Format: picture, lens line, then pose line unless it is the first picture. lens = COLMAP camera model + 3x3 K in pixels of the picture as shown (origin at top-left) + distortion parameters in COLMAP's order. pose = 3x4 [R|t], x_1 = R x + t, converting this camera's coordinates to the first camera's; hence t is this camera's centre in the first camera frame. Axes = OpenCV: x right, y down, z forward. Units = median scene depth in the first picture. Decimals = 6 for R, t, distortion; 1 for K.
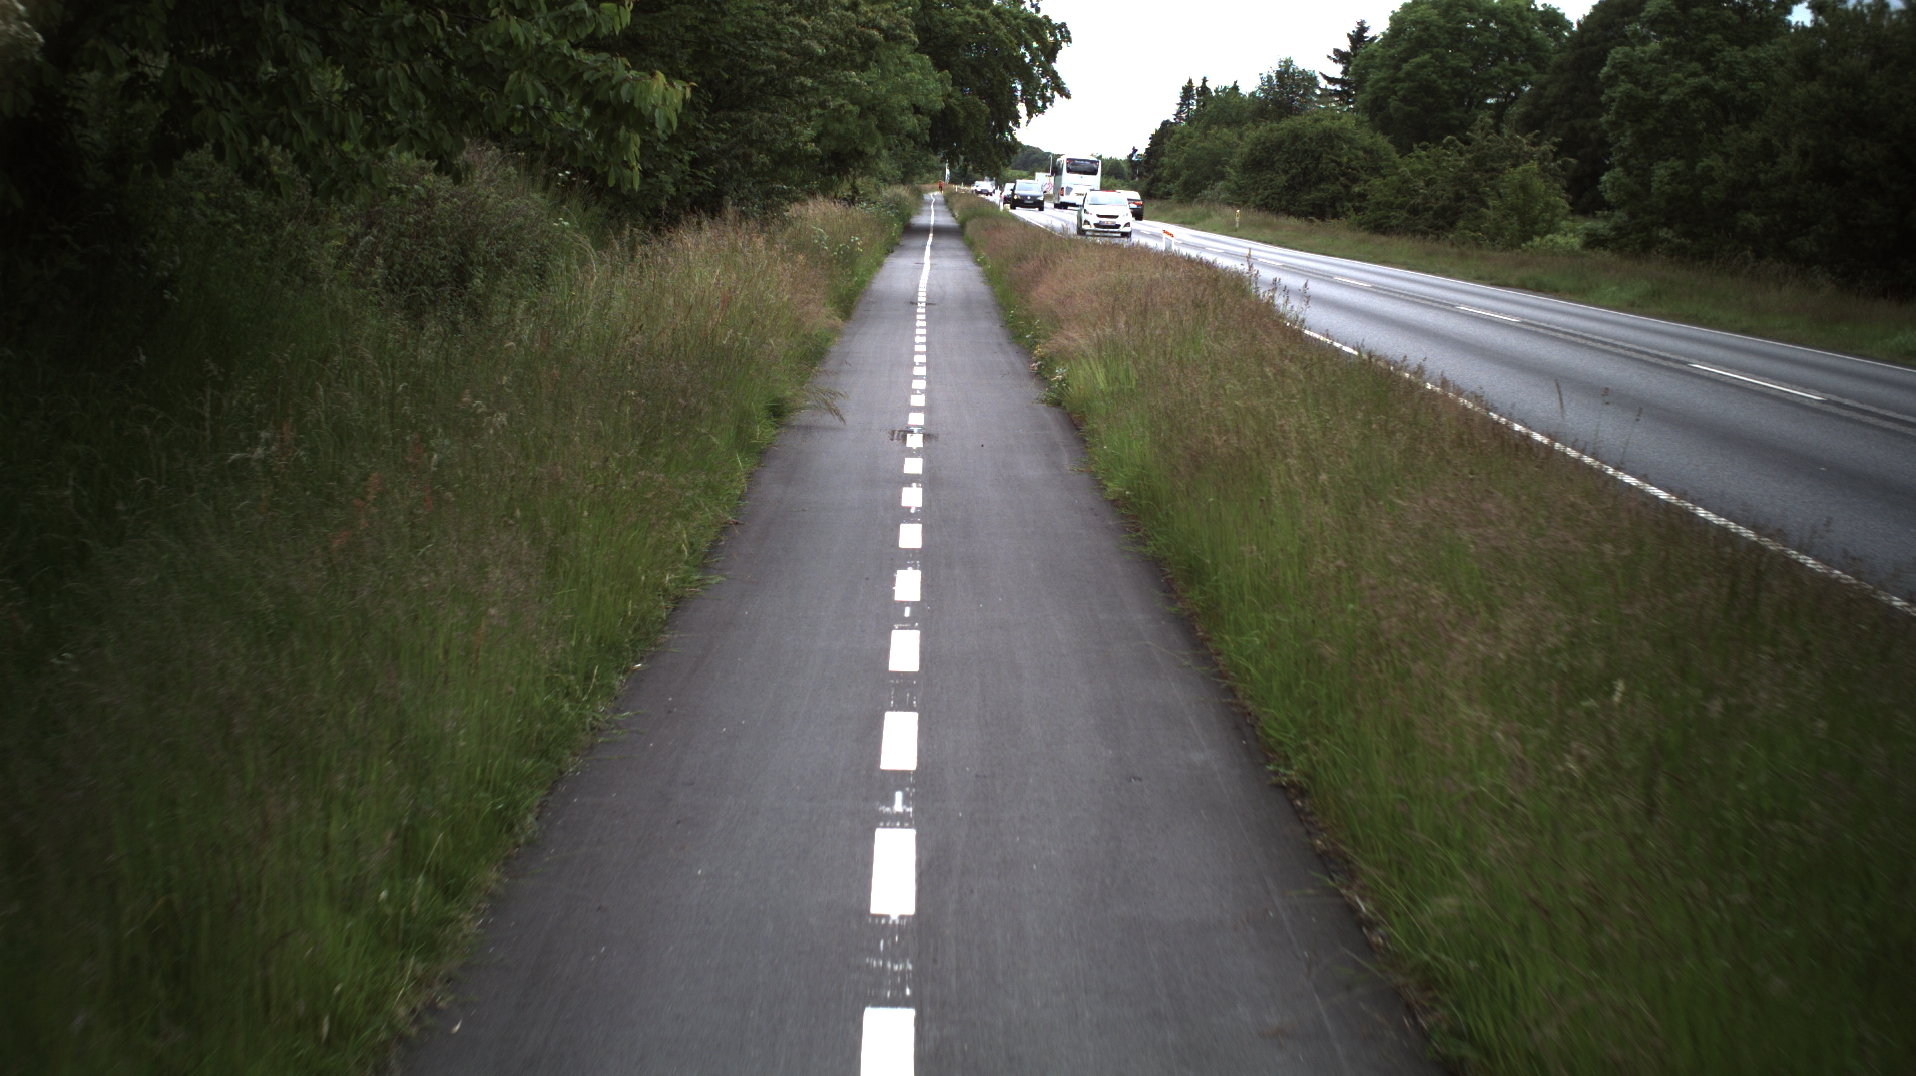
lens RADIAL K [[774.2, 0, 961.8], [0, 774.2, 527.2], [0, 0, 1]] dist [-0.001510, 0.000151]
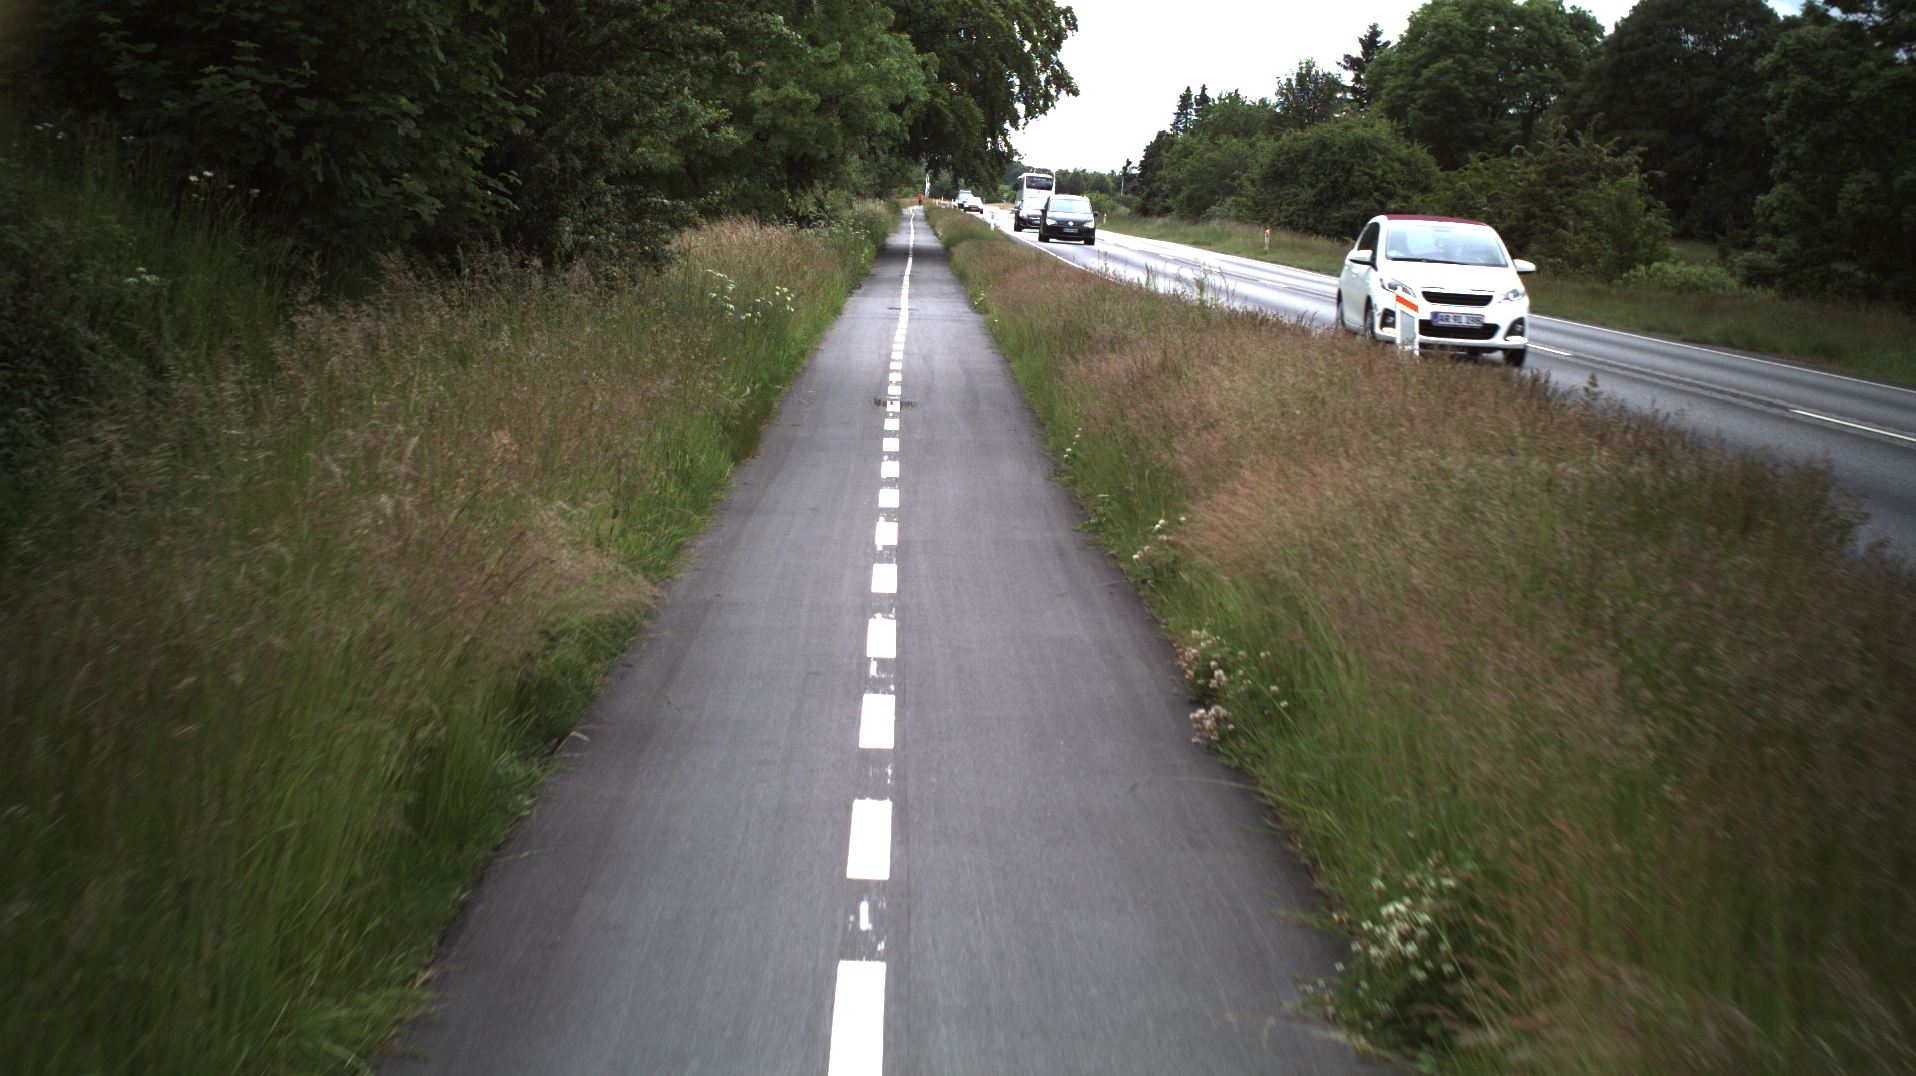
lens RADIAL K [[773.4, 0, 944.7], [0, 773.4, 540.8], [0, 0, 1]] dist [-0.002144, -0.000921]
pose [[0.999984, 0.001682, 0.005434, -0.006098], [-0.001682, 0.999999, 0.000023, -0.068691], [-0.005434, -0.000033, 0.999985, 0.154529]]
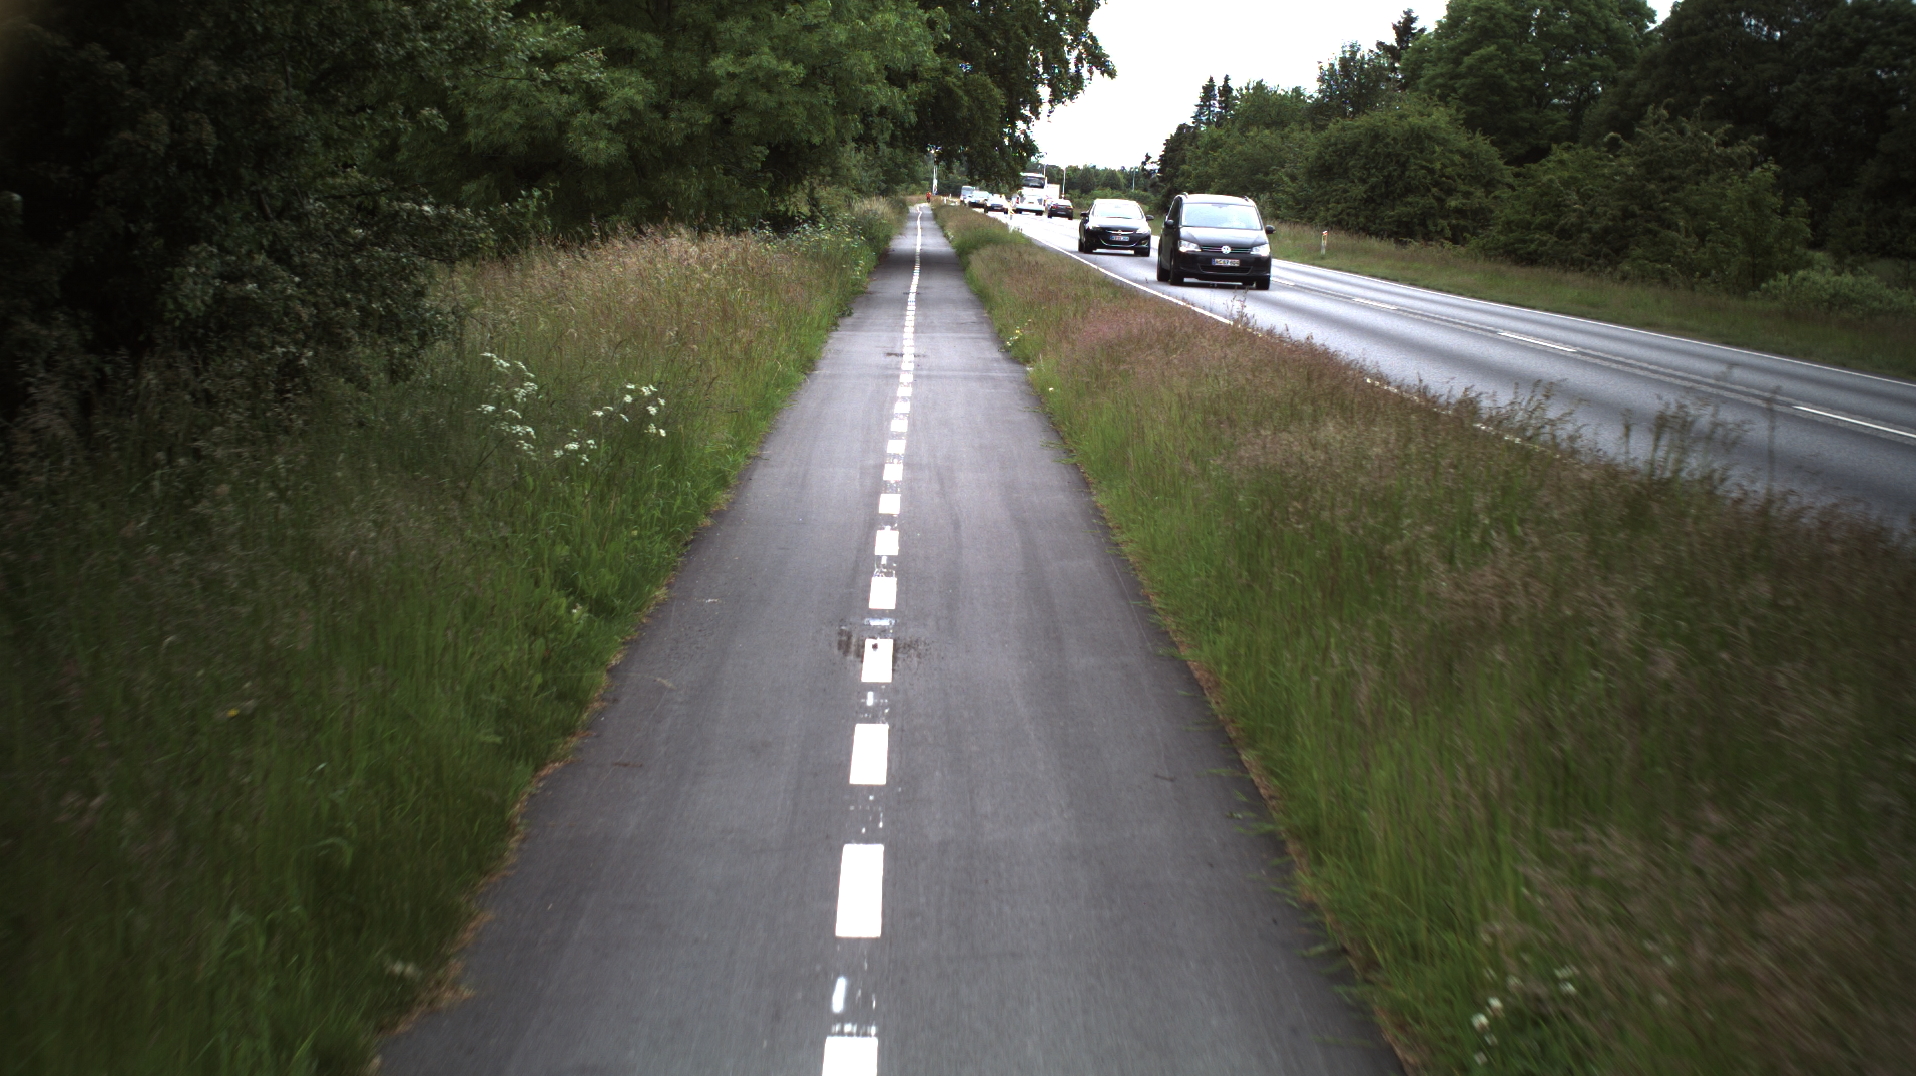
lens RADIAL K [[772.8, 0, 955.8], [0, 772.8, 536.7], [0, 0, 1]] dist [-0.003956, -0.000337]
pose [[0.999960, -0.002753, 0.008552, -0.010173], [0.002757, 0.999996, -0.000543, -0.121136], [-0.008551, 0.000566, 0.999963, 0.270584]]
